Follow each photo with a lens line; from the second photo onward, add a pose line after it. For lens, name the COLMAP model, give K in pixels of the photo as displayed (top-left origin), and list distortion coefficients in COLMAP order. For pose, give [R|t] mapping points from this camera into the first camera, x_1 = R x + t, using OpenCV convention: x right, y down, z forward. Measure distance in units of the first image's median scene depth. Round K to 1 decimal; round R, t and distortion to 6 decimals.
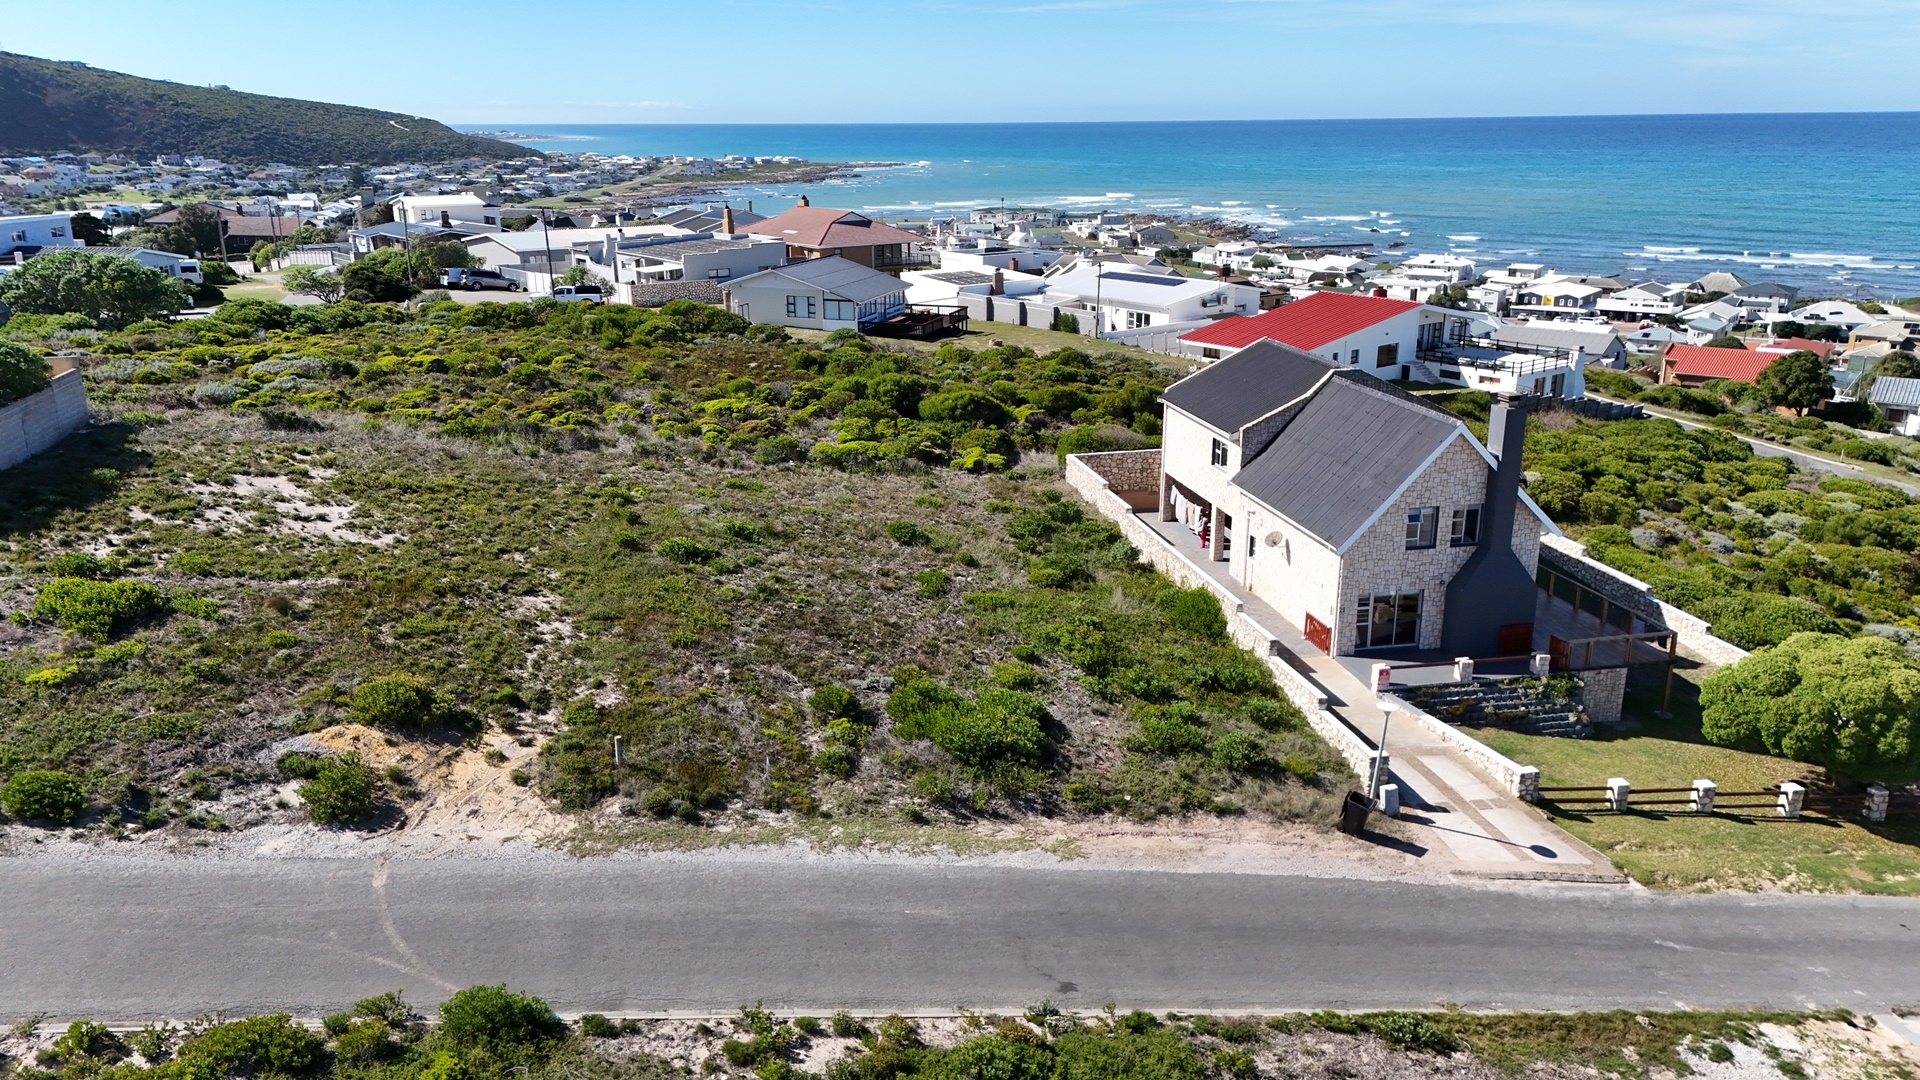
lens RADIAL K [[1402.7, 0, 956.4], [0, 1402.7, 541.9], [0, 0, 1]] dist [0.083678, -0.081527]
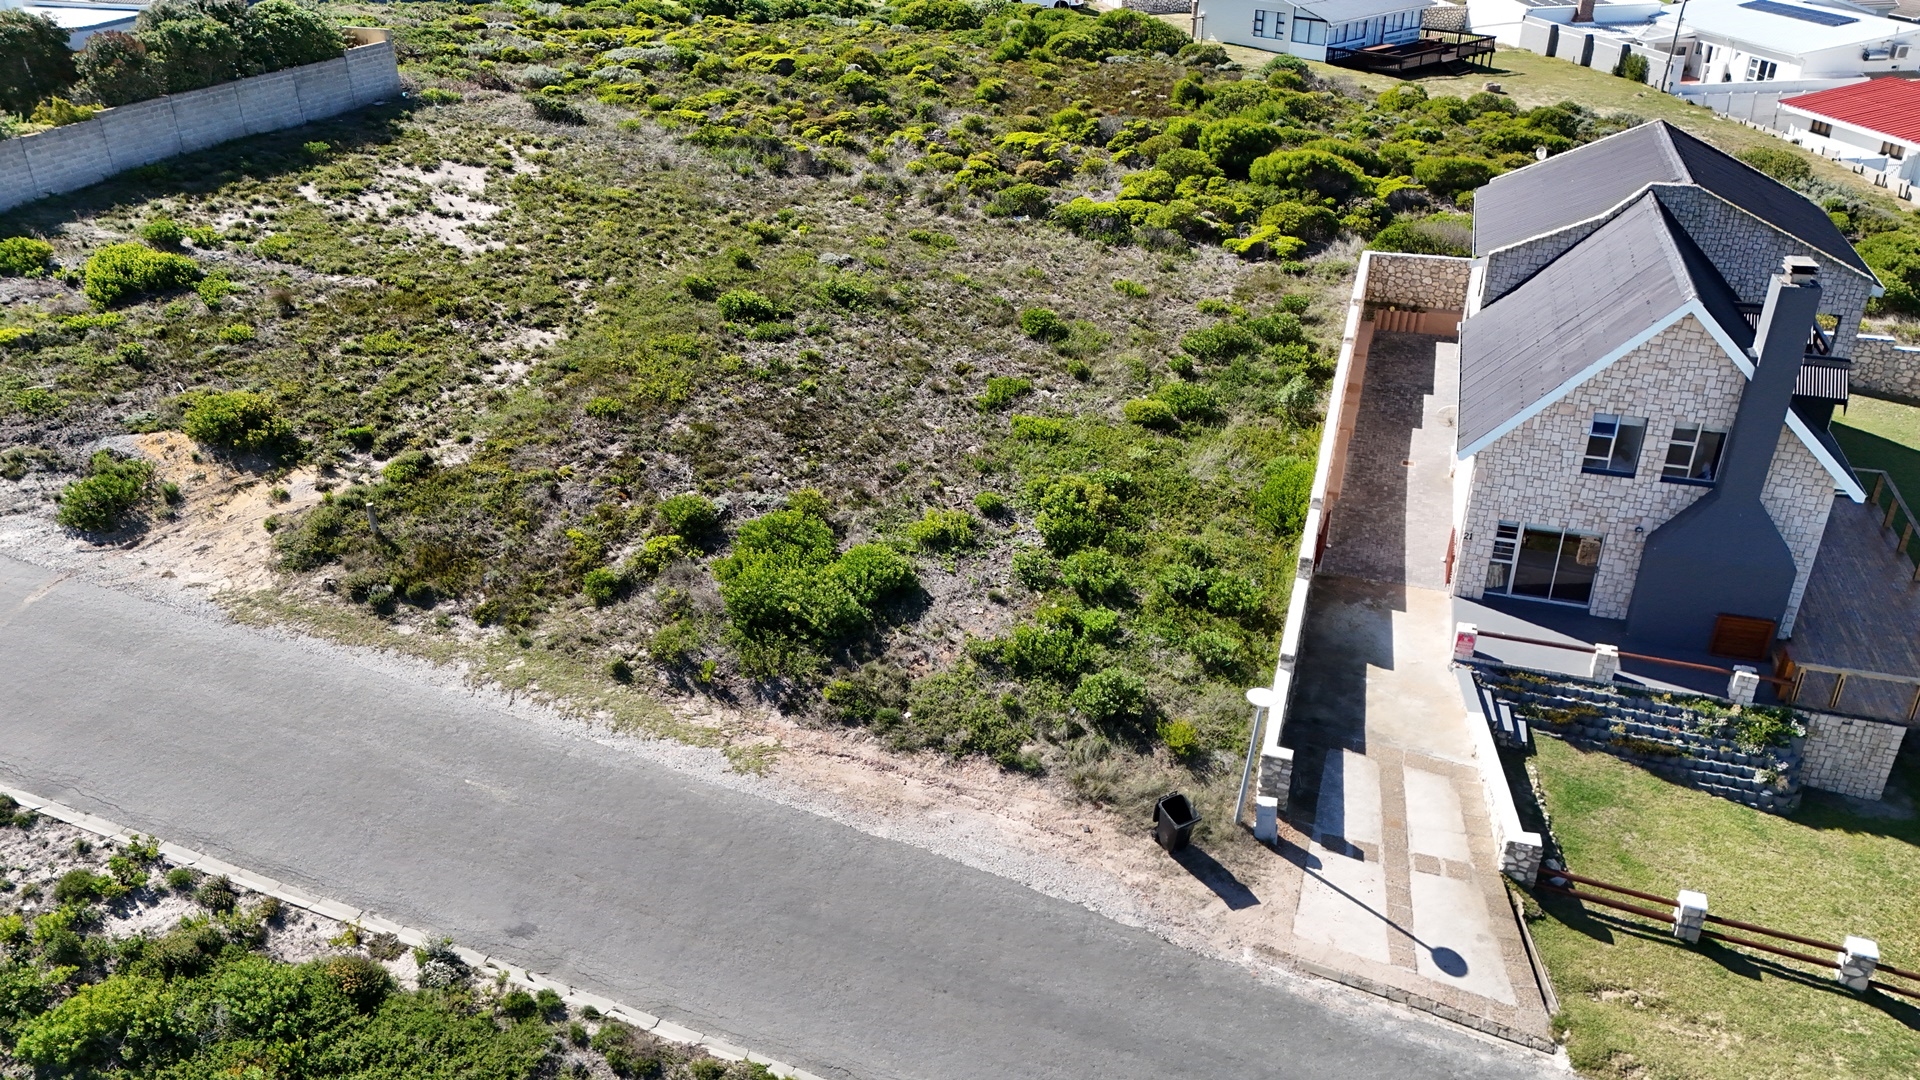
lens RADIAL K [[1402.7, 0, 956.4], [0, 1402.7, 541.9], [0, 0, 1]] dist [0.083678, -0.081527]
pose [[0.868839, 0.231150, -0.437822, 0.361383], [-0.141157, 0.963270, 0.228444, -0.074823], [0.474546, -0.136679, 0.869555, 0.260491]]
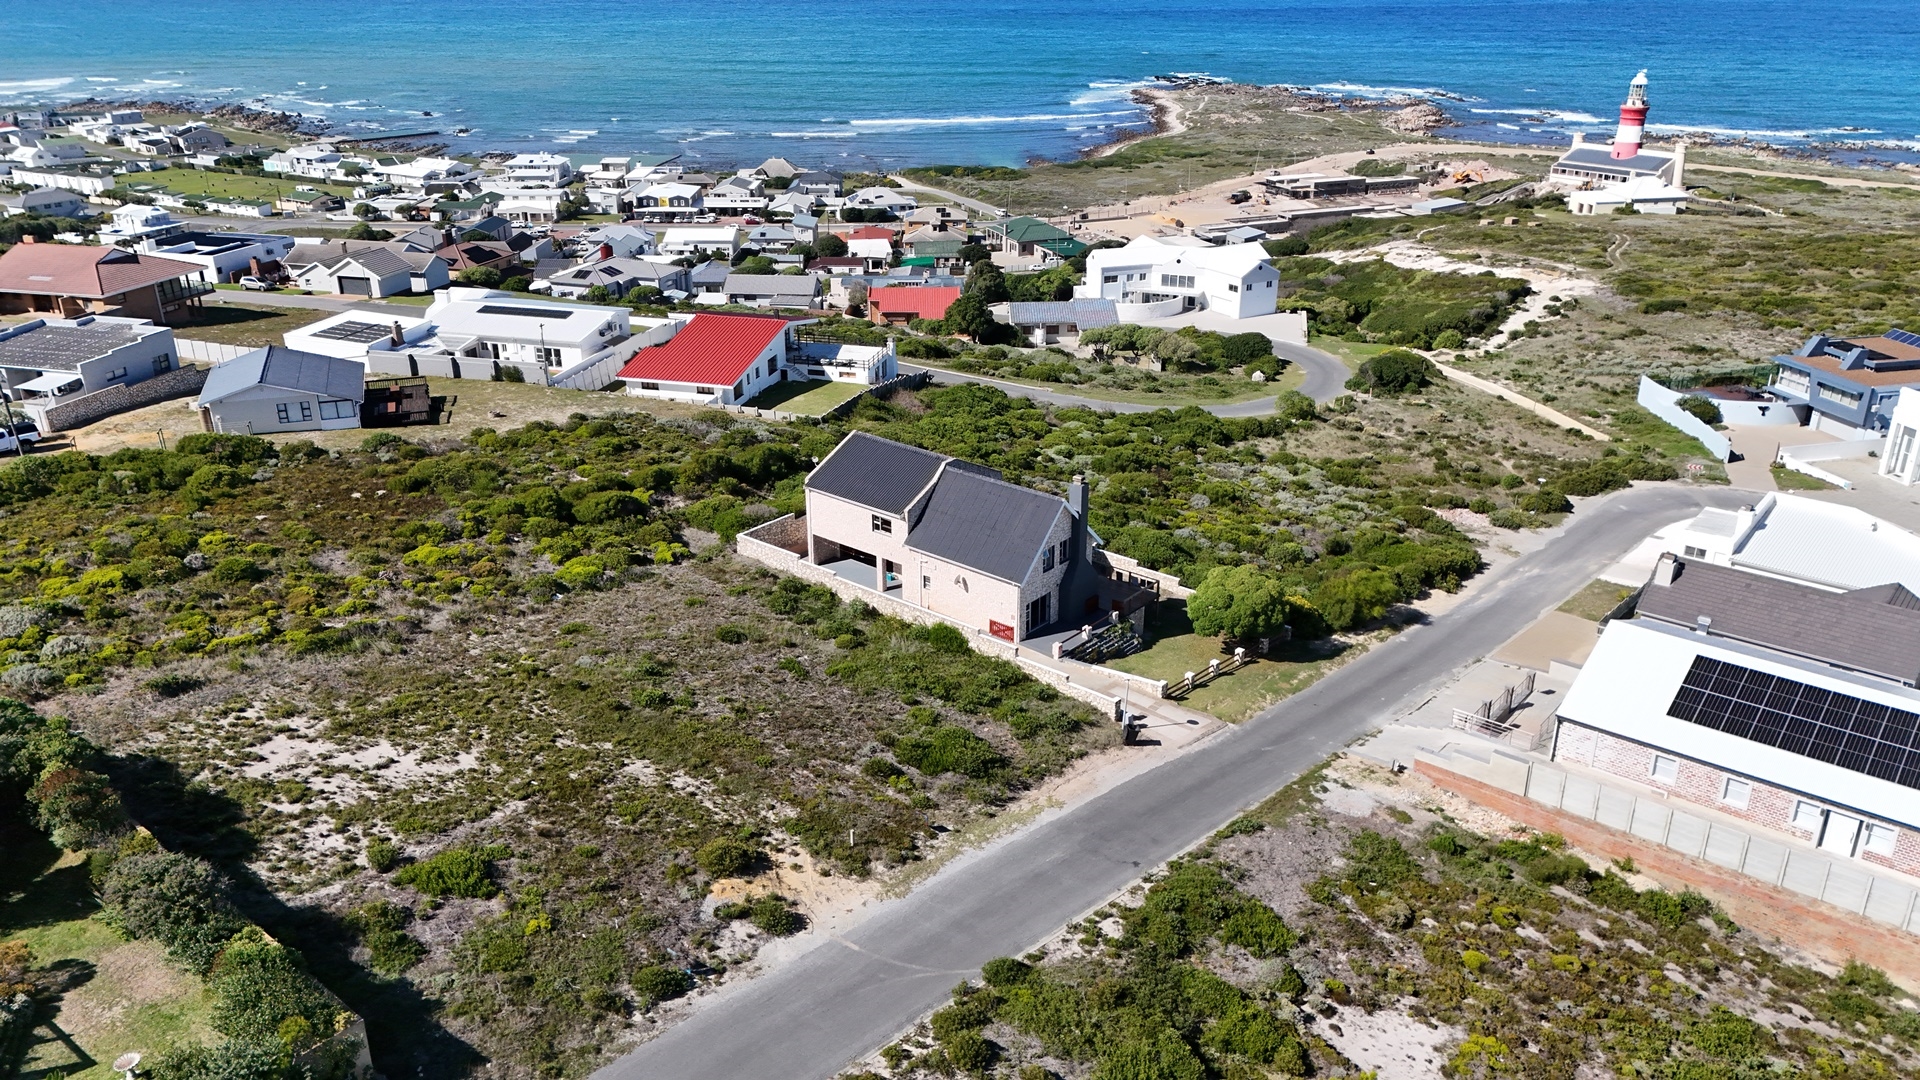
lens RADIAL K [[1402.7, 0, 956.4], [0, 1402.7, 541.9], [0, 0, 1]] dist [0.083678, -0.081527]
pose [[0.787168, -0.236800, 0.569467, -0.733909], [0.177745, 0.971279, 0.158190, -0.321784], [-0.590570, -0.023303, 0.806650, -0.321955]]
